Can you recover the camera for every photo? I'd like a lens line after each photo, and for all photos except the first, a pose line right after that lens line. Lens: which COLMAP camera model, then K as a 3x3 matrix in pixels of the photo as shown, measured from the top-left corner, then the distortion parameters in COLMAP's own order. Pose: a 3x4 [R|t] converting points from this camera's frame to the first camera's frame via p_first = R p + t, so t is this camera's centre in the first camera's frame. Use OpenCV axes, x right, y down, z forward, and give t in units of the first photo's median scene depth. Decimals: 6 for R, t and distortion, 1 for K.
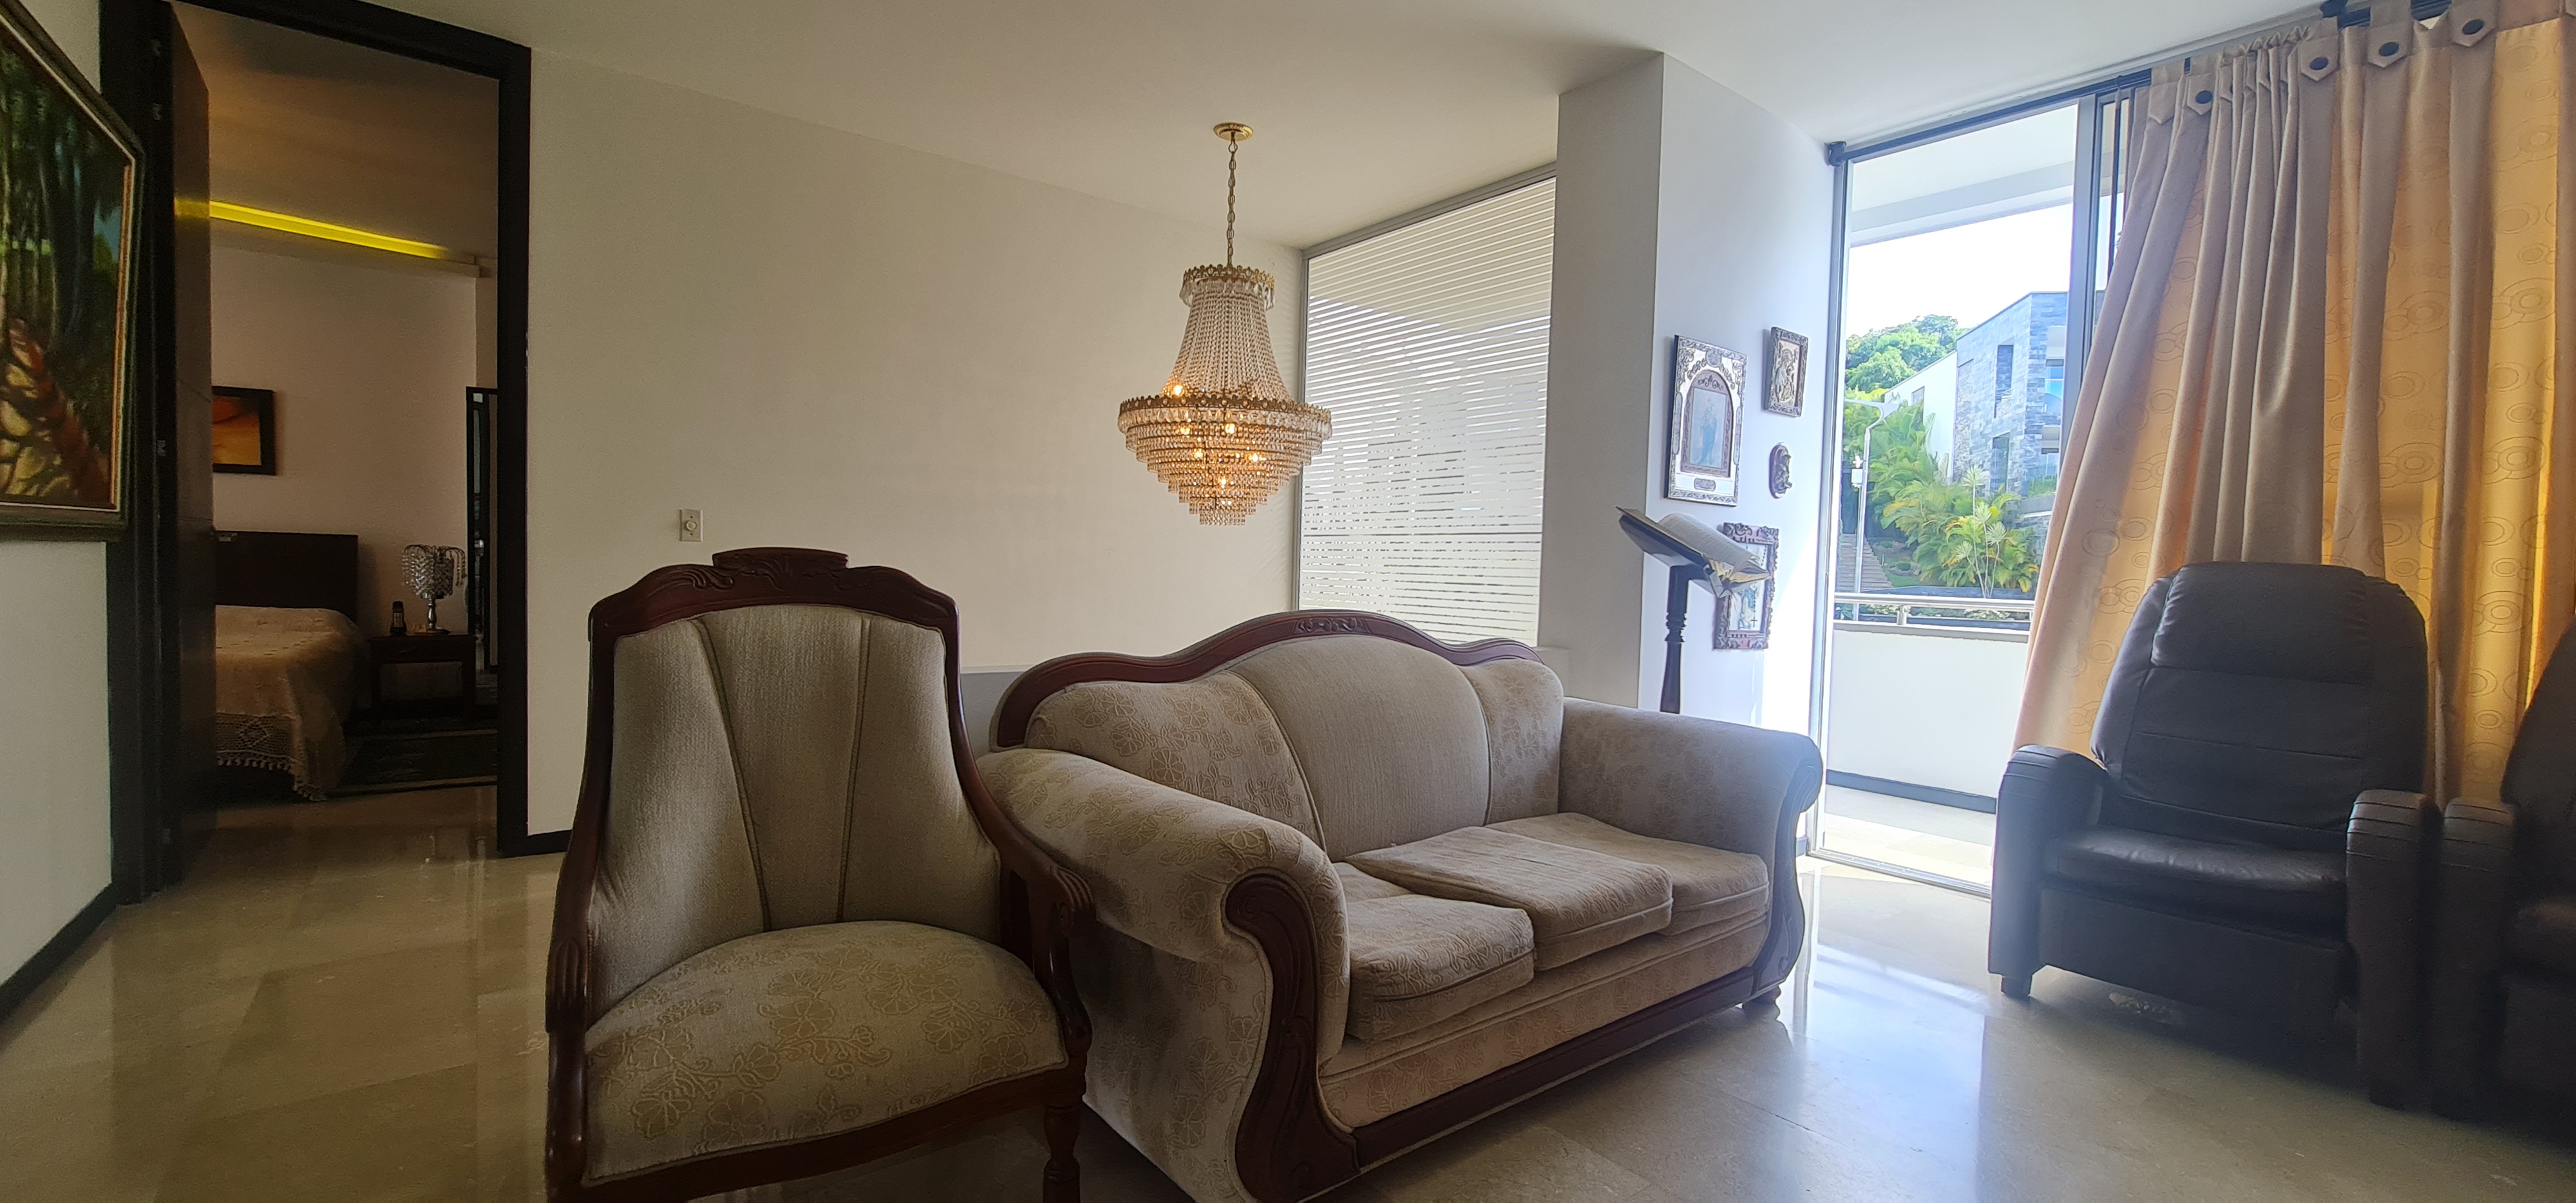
lens RADIAL K [[1042.8, 0, 1292.0], [0, 1042.8, 598.7], [0, 0, 1]] dist [-0.001987, -0.000223]
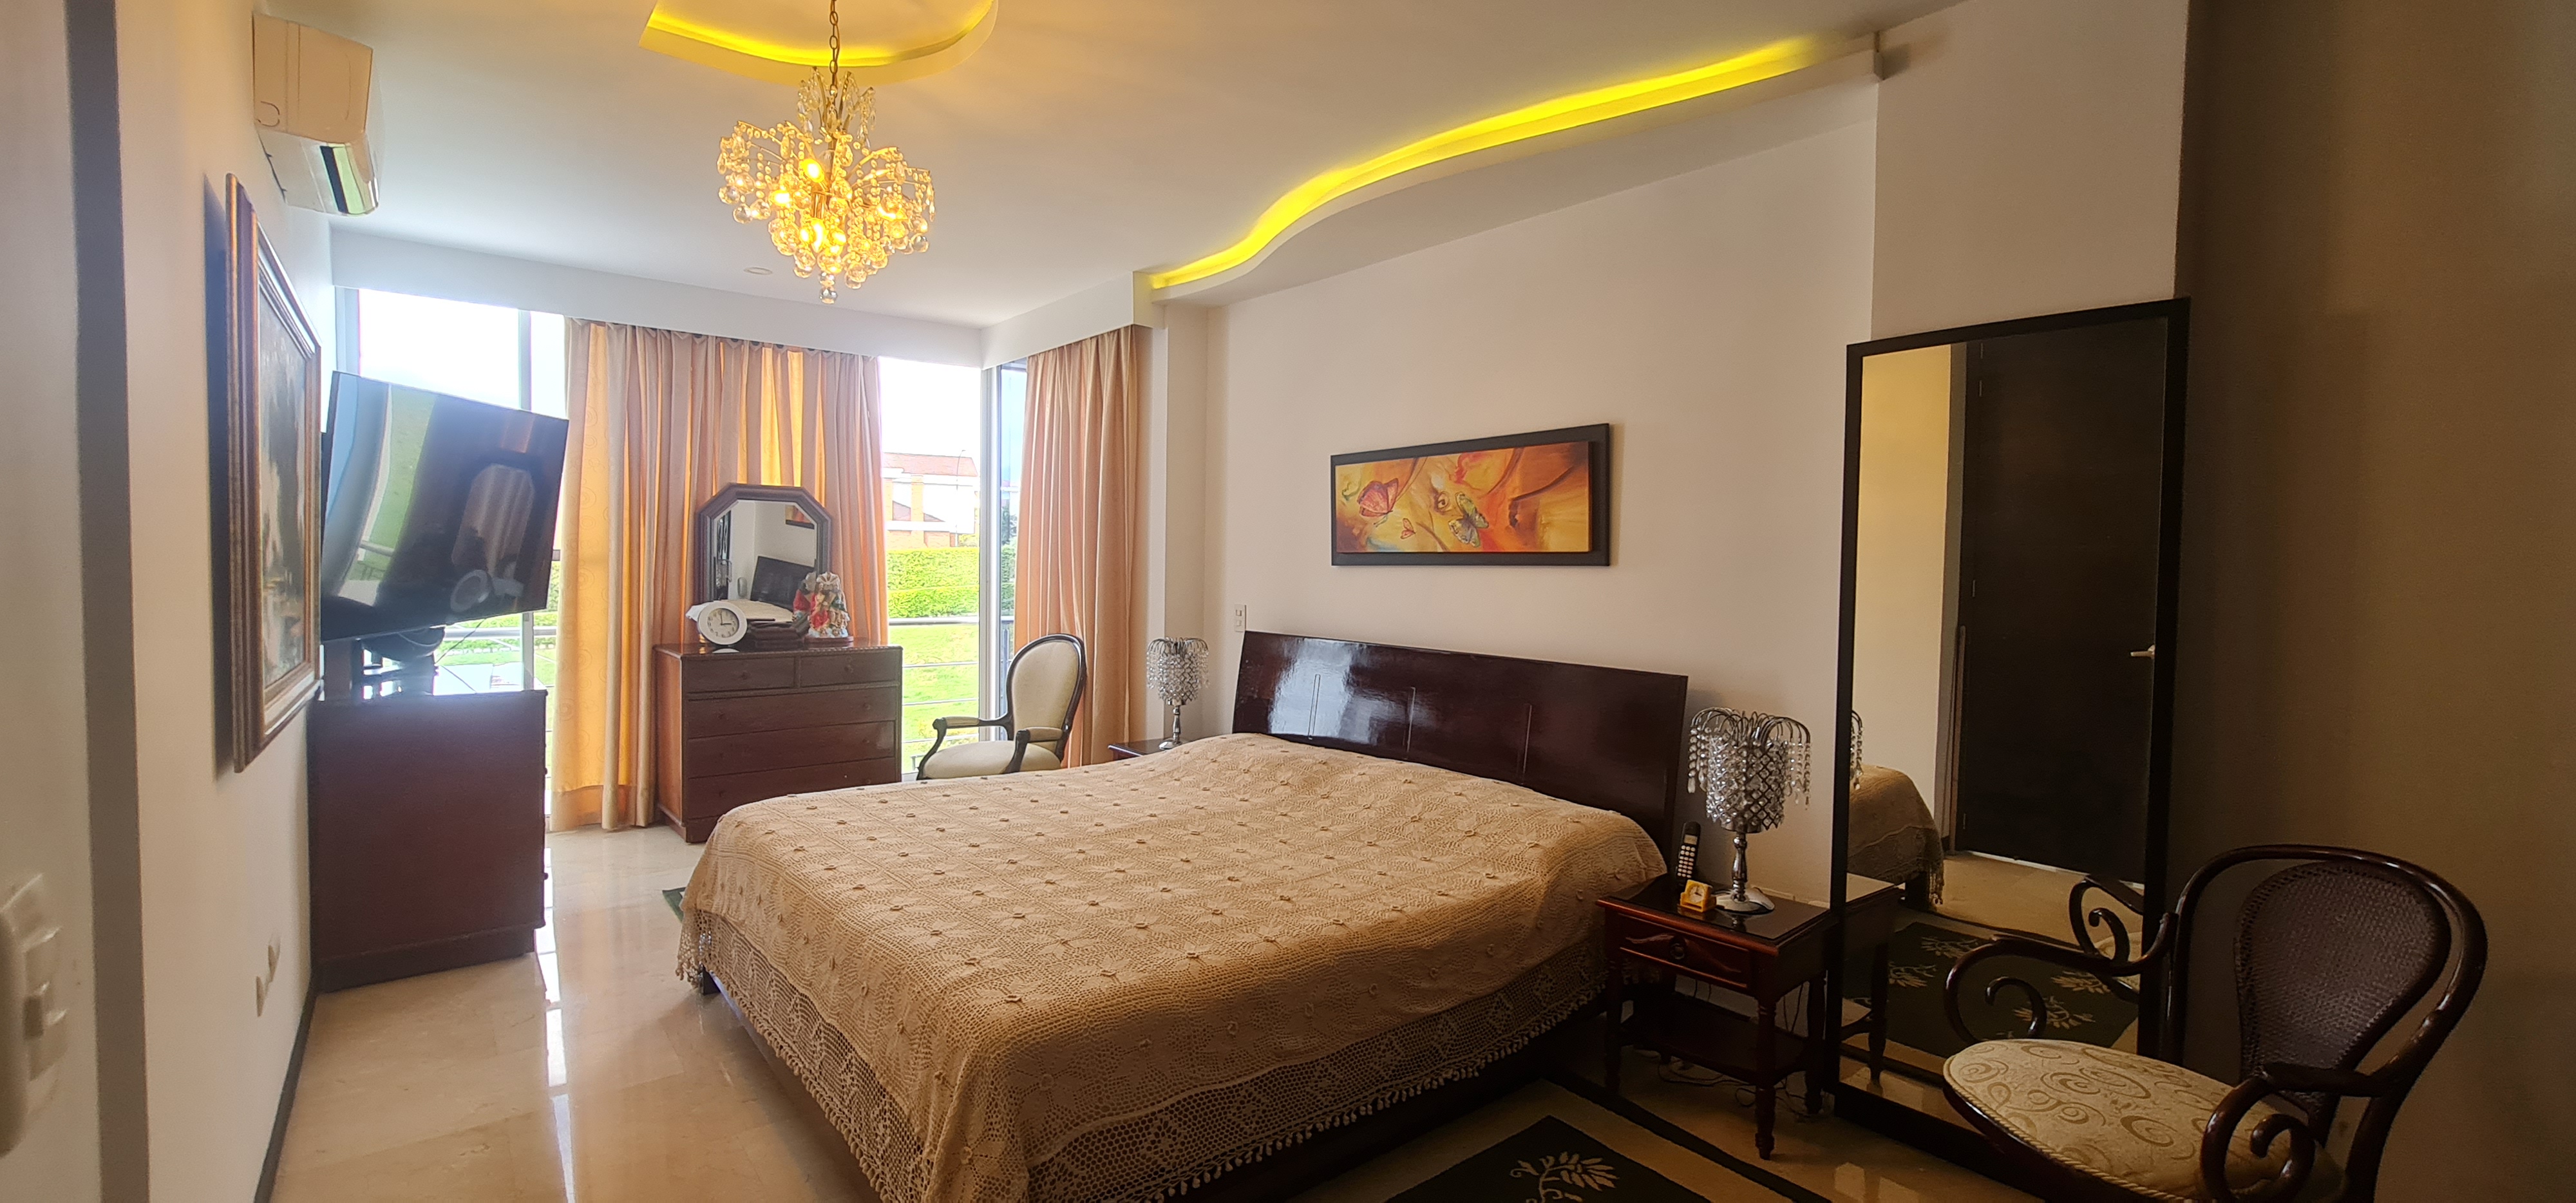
lens RADIAL K [[1042.8, 0, 1292.0], [0, 1042.8, 598.7], [0, 0, 1]] dist [-0.001987, -0.000223]
pose [[0.032104, 0.009224, -0.999442, -0.317381], [-0.048070, 0.998814, 0.007674, -0.078565], [0.998328, 0.047797, 0.032509, 0.654776]]
